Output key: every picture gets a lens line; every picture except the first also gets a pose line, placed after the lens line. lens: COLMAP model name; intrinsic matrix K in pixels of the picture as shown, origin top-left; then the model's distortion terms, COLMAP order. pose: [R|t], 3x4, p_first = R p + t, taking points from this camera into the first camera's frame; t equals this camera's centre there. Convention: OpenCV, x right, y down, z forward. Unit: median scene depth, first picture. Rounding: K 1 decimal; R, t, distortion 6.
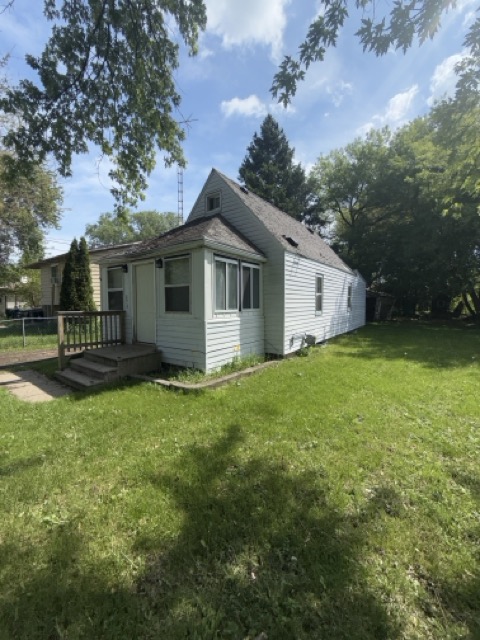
lens RADIAL K [[255.2, 0, 241.1], [0, 255.2, 316.8], [0, 0, 1]] dist [-0.000689, 0.000095]
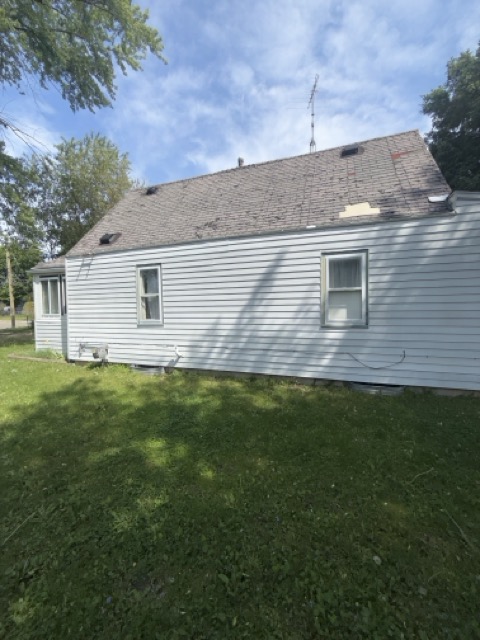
lens RADIAL K [[255.2, 0, 239.0], [0, 255.2, 319.0], [0, 0, 1]] dist [-0.000689, 0.000095]
pose [[0.295073, 0.038127, -0.954714, 1.575128], [-0.037561, 0.998894, 0.028282, -0.076331], [0.954736, 0.027515, 0.296179, 1.561144]]
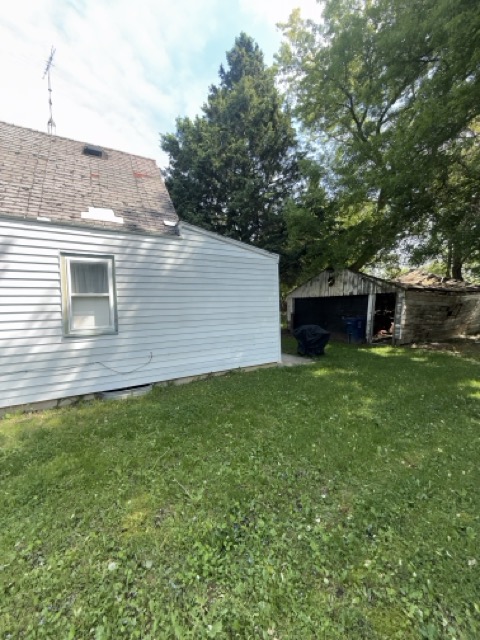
lens RADIAL K [[255.2, 0, 243.9], [0, 255.2, 318.5], [0, 0, 1]] dist [-0.000689, 0.000095]
pose [[0.923867, -0.014599, -0.382435, 1.837208], [0.010988, 0.999872, -0.011623, -0.079406], [0.382556, 0.006536, 0.923909, 1.809775]]
